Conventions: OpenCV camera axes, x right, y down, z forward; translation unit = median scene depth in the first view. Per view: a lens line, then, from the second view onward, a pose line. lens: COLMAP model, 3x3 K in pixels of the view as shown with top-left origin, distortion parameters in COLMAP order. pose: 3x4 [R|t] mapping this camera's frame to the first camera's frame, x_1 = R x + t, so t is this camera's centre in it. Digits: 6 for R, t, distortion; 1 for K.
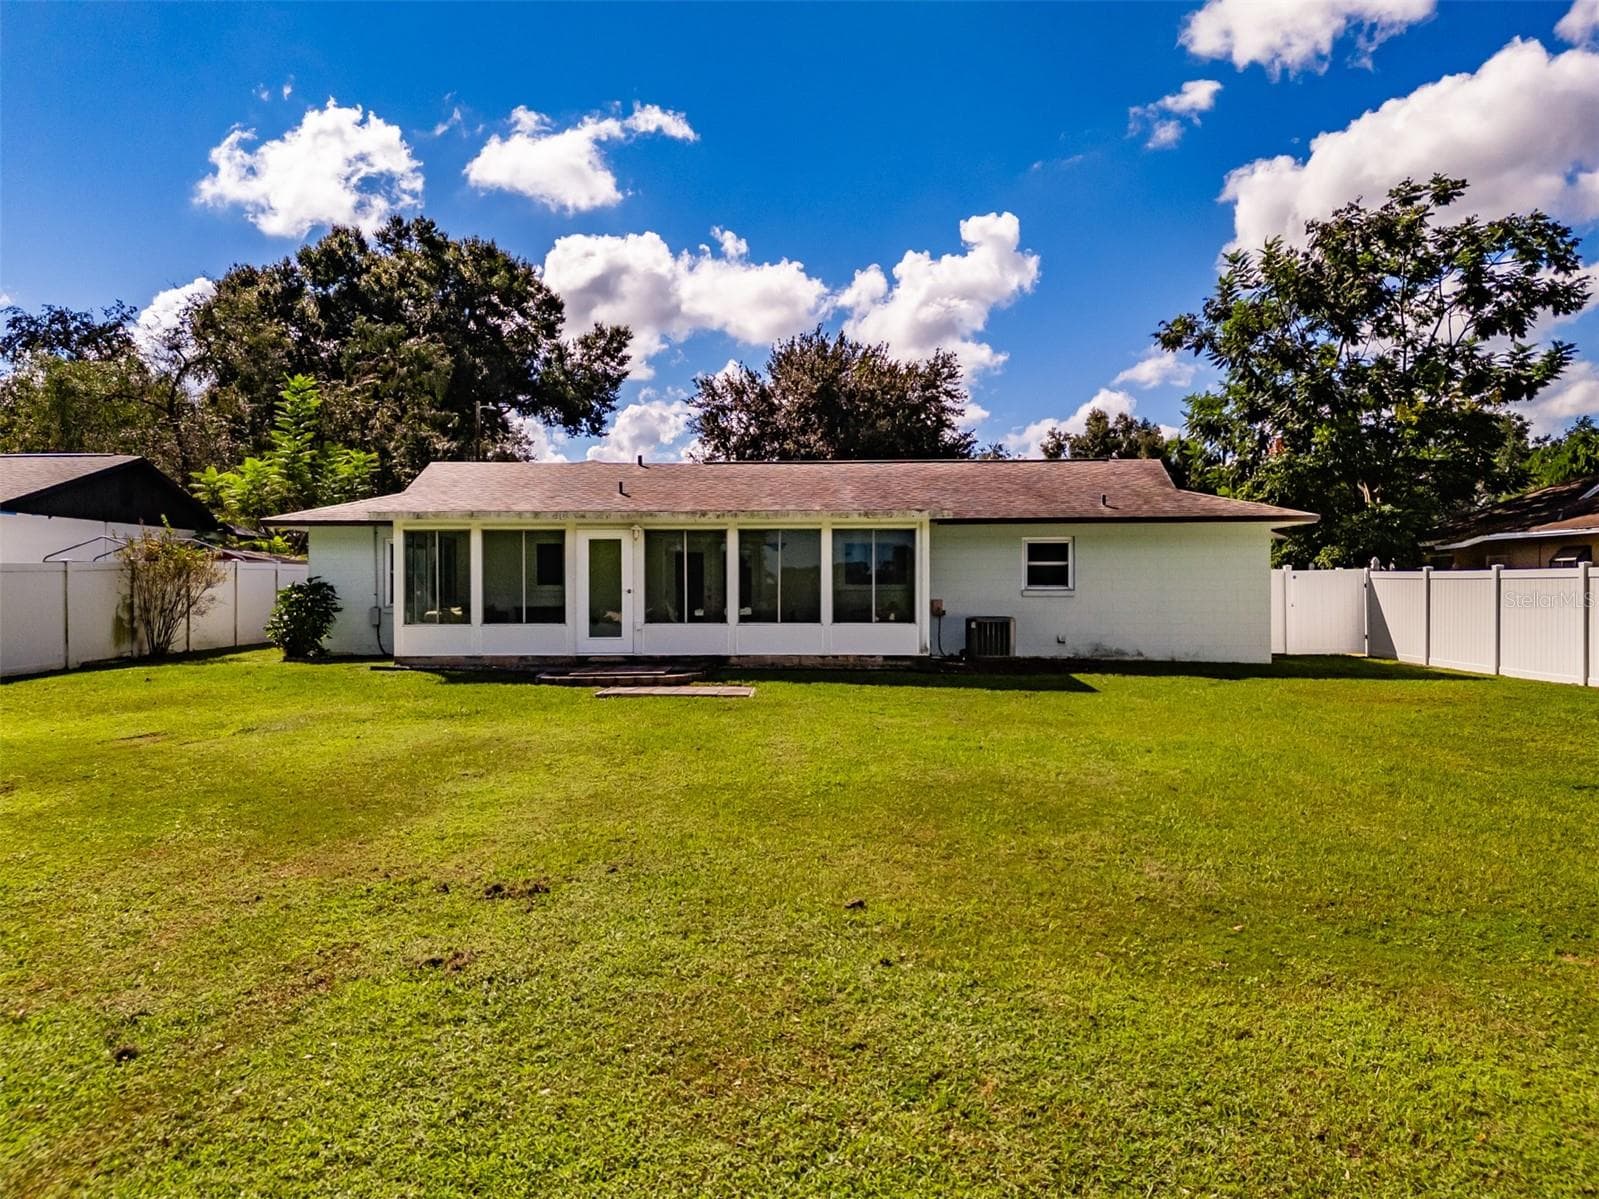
lens RADIAL K [[1143.3, 0, 753.3], [0, 1143.3, 600.3], [0, 0, 1]] dist [0.052713, -0.067874]
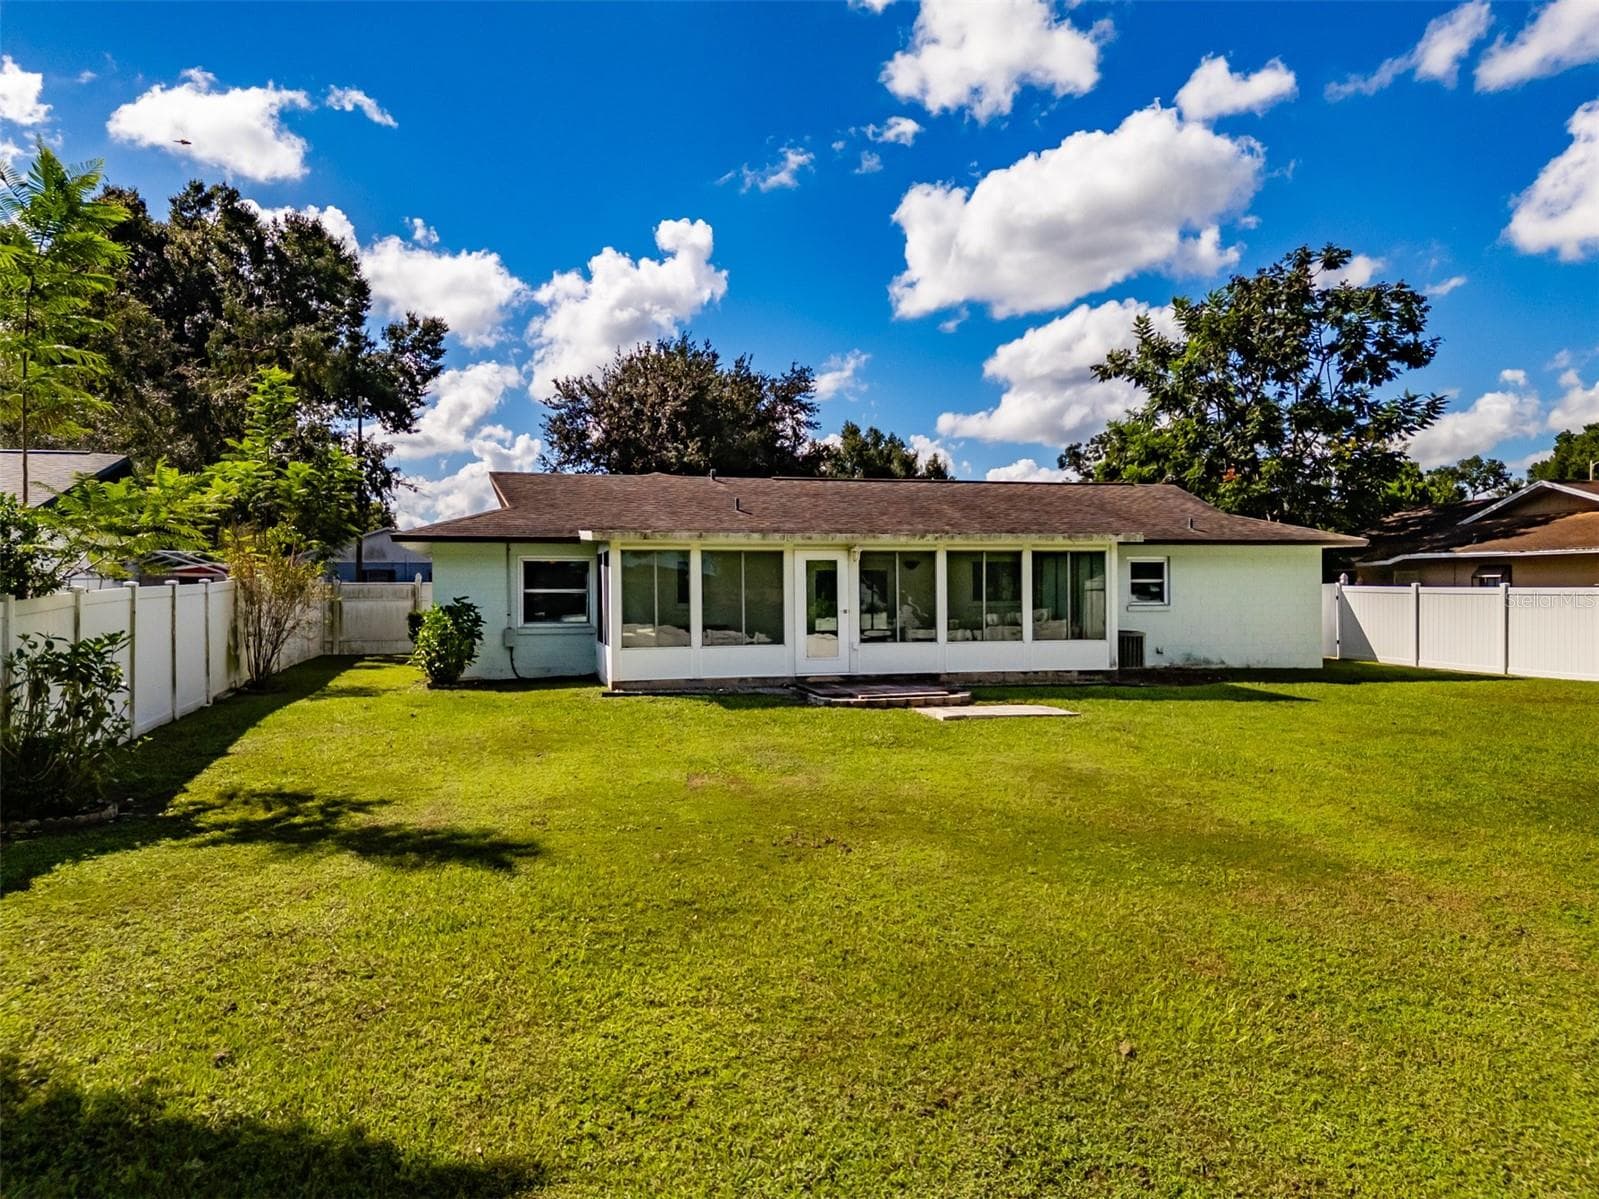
lens RADIAL K [[1143.3, 0, 753.3], [0, 1143.3, 600.3], [0, 0, 1]] dist [0.052713, -0.067874]
pose [[0.962009, -0.005804, 0.272956, -0.283053], [0.005659, 0.999983, 0.001317, -0.012201], [-0.272959, 0.000278, 0.962026, 0.032275]]
